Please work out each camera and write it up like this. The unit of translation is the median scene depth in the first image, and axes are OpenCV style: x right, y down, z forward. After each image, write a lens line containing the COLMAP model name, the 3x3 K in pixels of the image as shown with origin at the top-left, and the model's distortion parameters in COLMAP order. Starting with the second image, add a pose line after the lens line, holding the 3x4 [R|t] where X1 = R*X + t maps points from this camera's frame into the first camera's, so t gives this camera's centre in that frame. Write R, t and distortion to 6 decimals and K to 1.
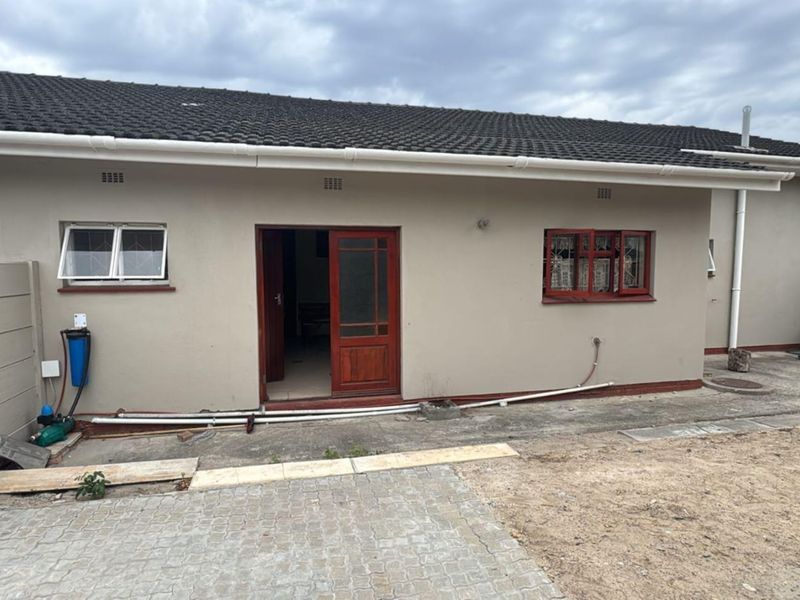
lens RADIAL K [[425.3, 0, 400.0], [0, 425.3, 300.0], [0, 0, 1]] dist [-0.002657, -0.000486]
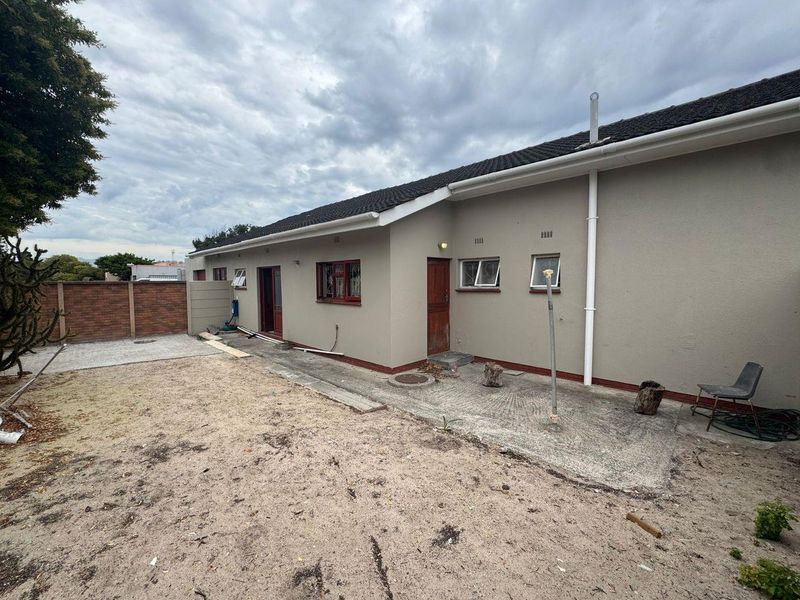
lens RADIAL K [[322.0, 0, 400.0], [0, 322.0, 300.0], [0, 0, 1]] dist [-0.000424, -0.000134]
pose [[0.571380, 0.052179, -0.819026, 1.633125], [-0.058677, 0.998020, 0.022647, -0.052675], [0.818586, 0.035117, 0.573310, 0.462879]]
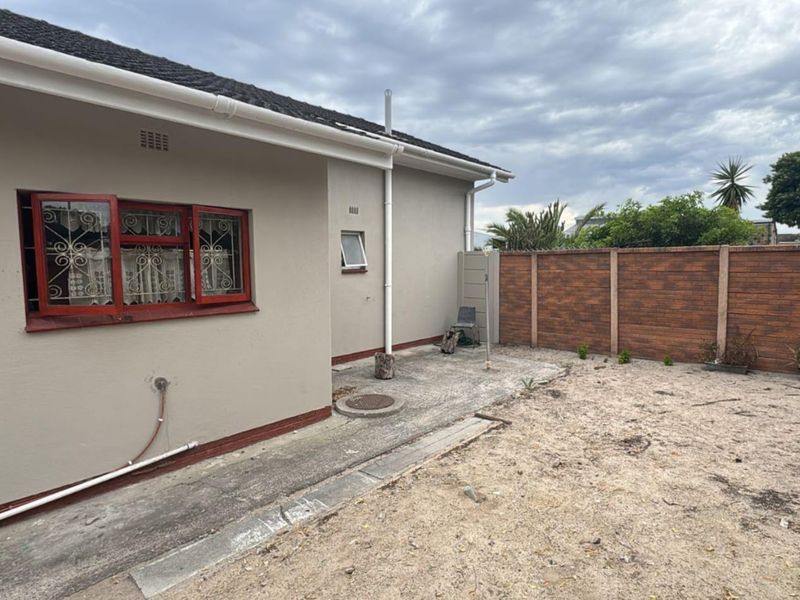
lens RADIAL K [[425.3, 0, 400.0], [0, 425.3, 300.0], [0, 0, 1]] dist [-0.002657, -0.000486]
pose [[0.825405, -0.051016, 0.562231, 0.405387], [0.043678, 0.998694, 0.026497, -0.024196], [-0.562848, 0.002687, 0.826556, 0.293979]]
